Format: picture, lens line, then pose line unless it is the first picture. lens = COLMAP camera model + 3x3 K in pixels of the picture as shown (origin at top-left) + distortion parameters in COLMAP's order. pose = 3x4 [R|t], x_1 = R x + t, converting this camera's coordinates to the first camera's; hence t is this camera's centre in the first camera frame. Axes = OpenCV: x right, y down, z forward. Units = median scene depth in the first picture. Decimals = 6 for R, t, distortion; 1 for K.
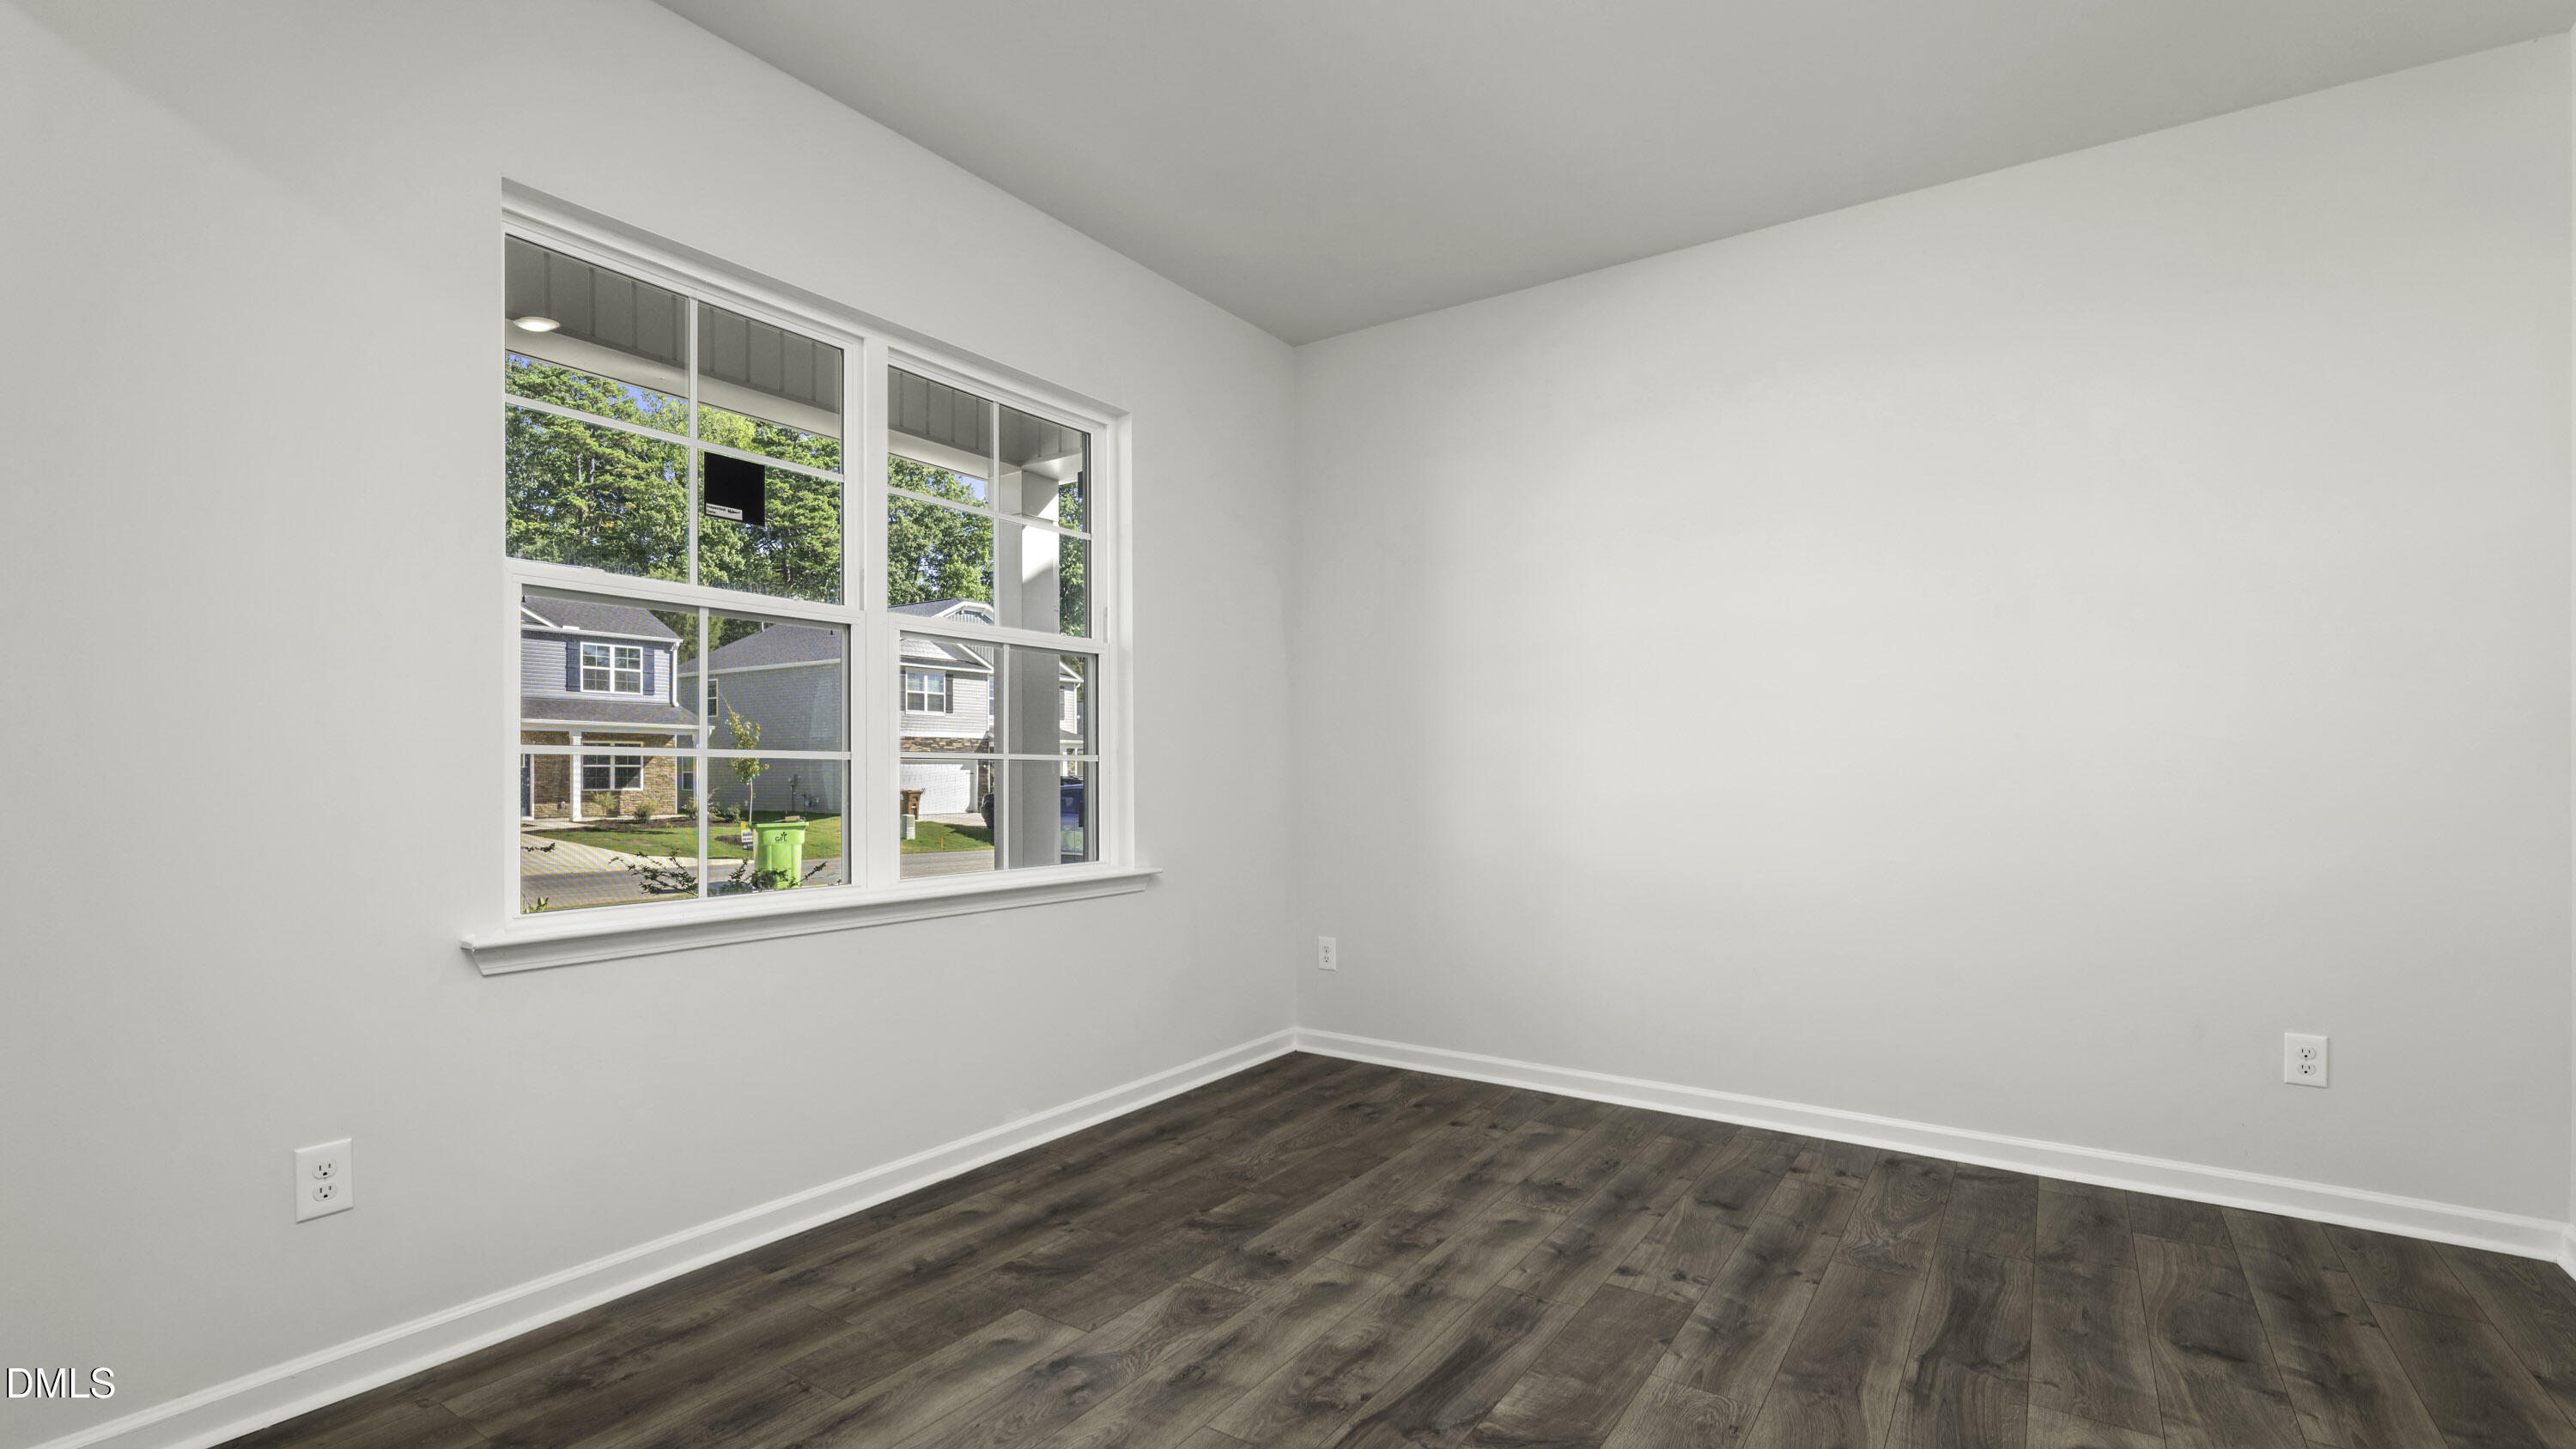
lens RADIAL K [[1137.9, 0, 1292.3], [0, 1137.9, 761.8], [0, 0, 1]] dist [0.001527, -0.000160]
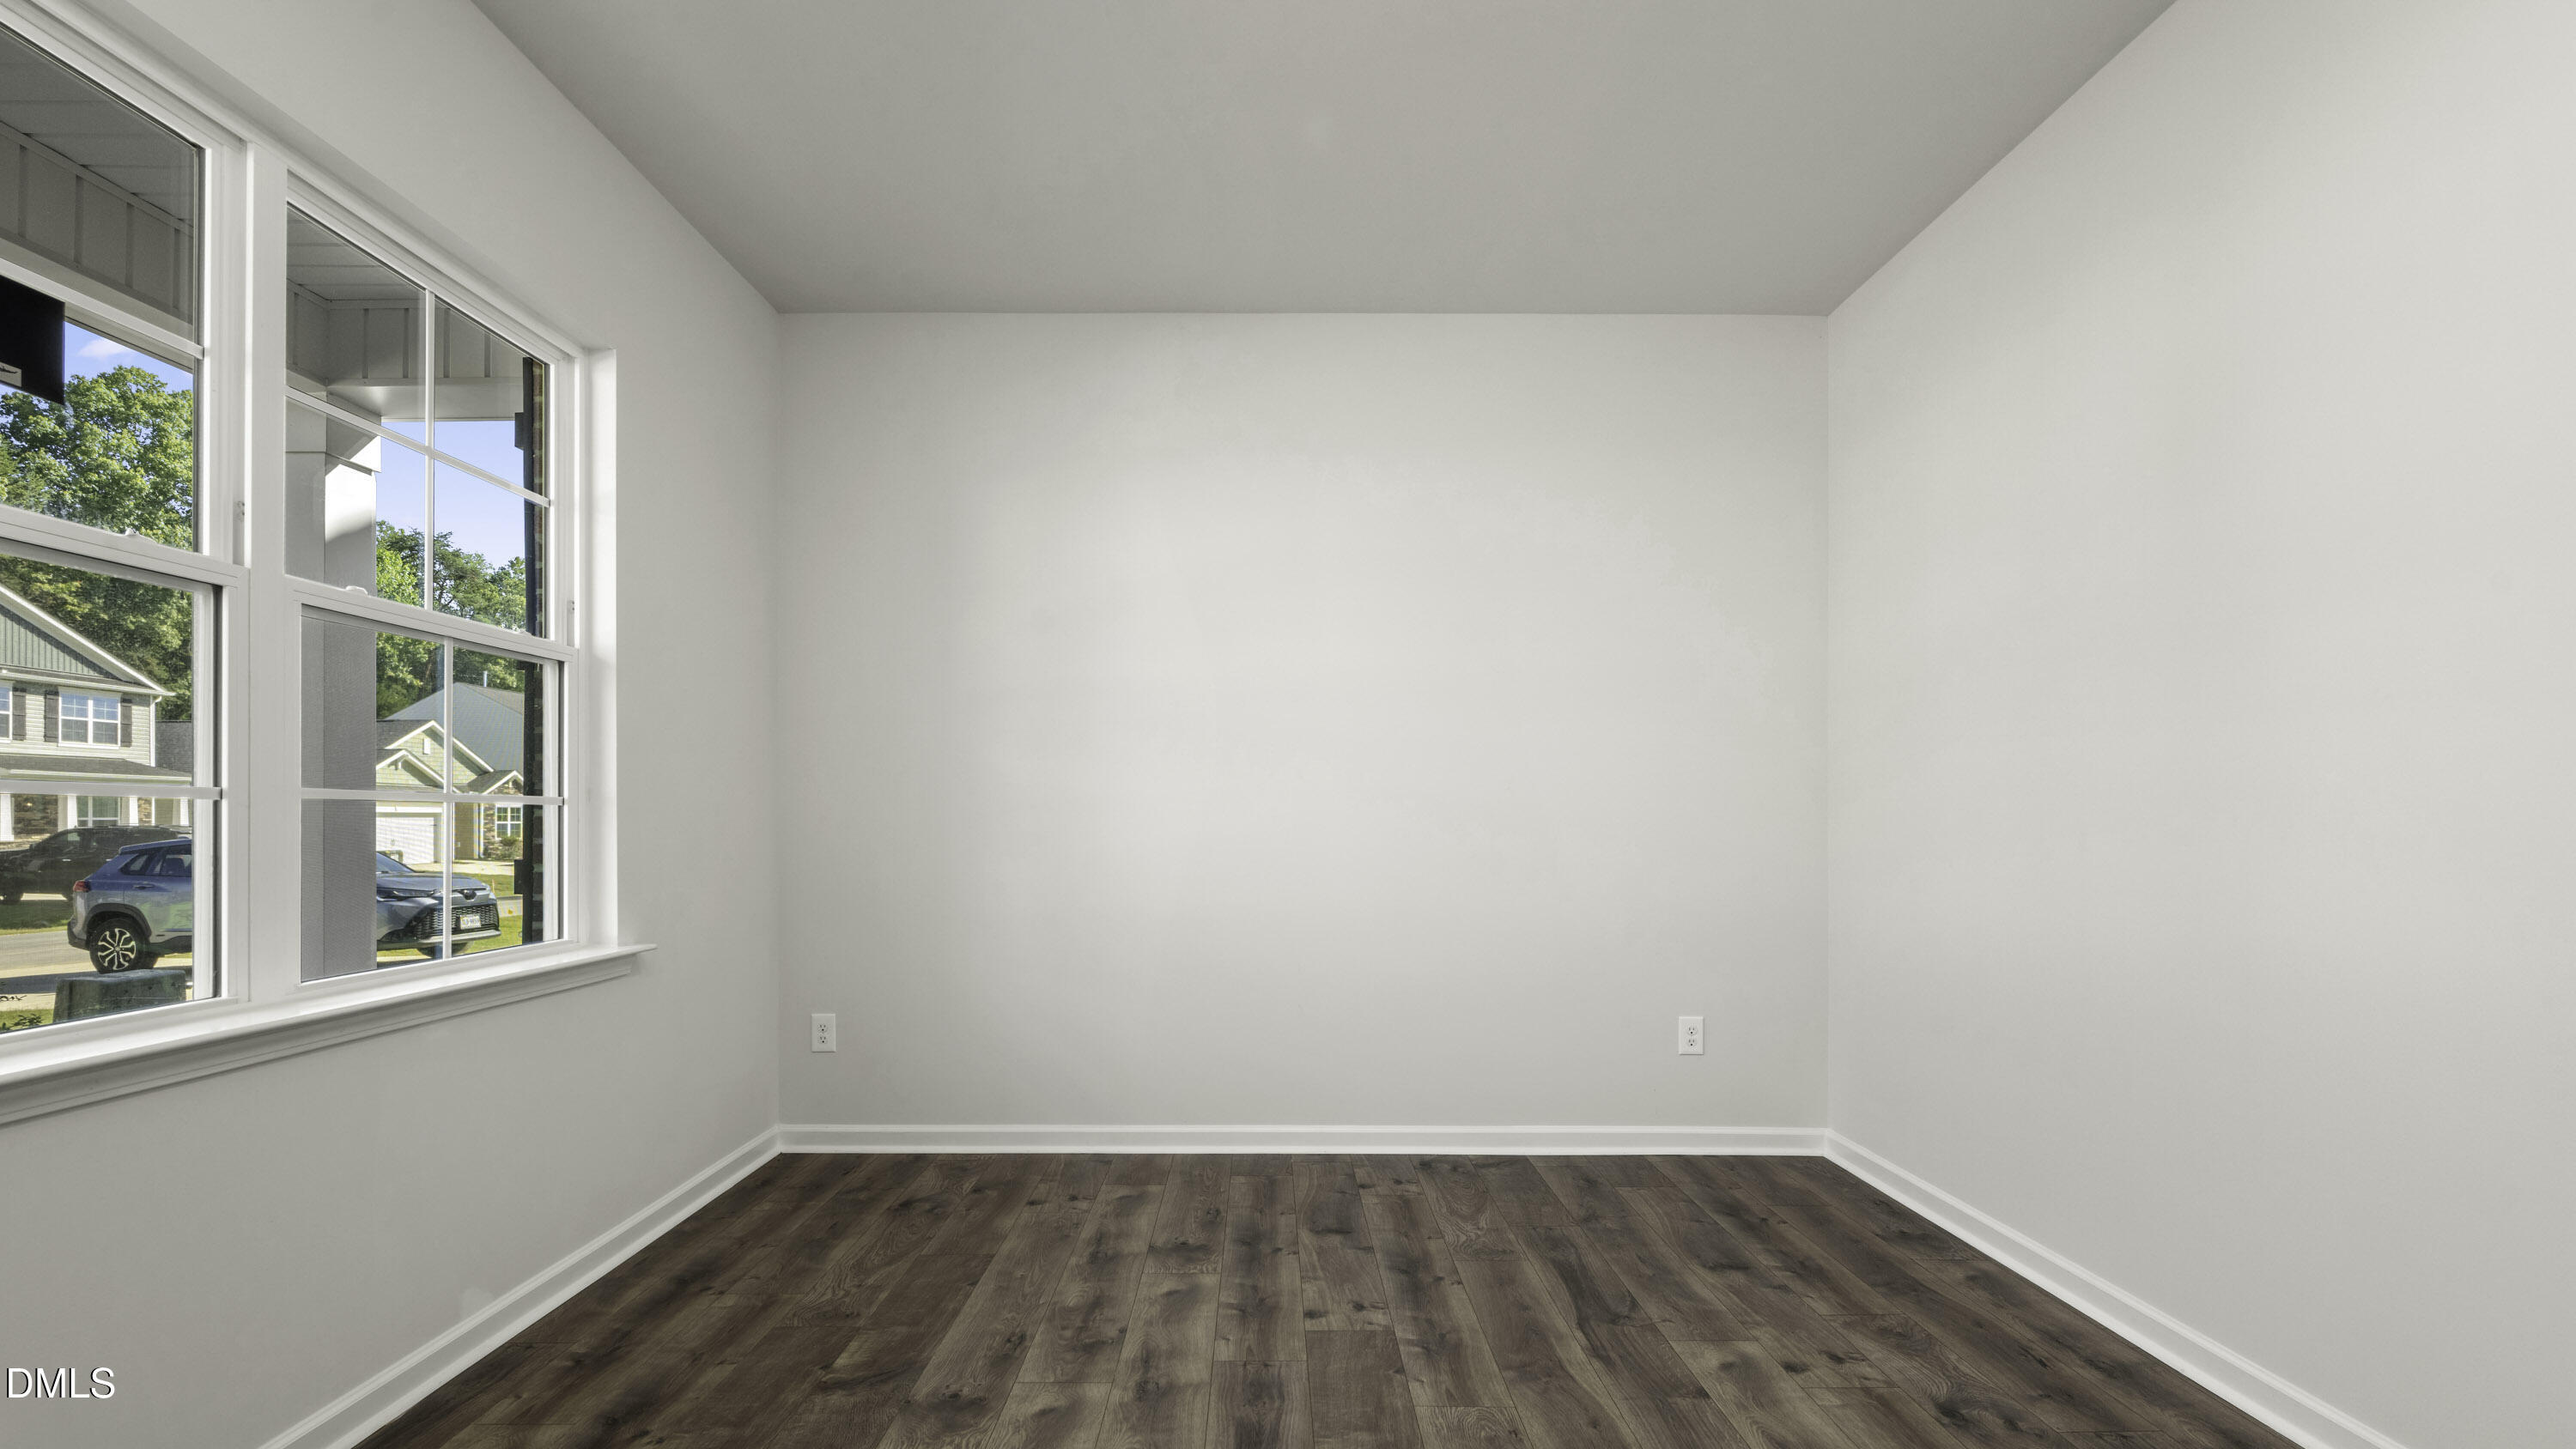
lens RADIAL K [[1150.2, 0, 1278.2], [0, 1150.2, 812.7], [0, 0, 1]] dist [0.002546, -0.000278]
pose [[0.830929, 0.002647, 0.556373, -0.262077], [-0.004518, 0.999988, 0.001989, -0.000410], [-0.556361, -0.004166, 0.830930, 0.145906]]
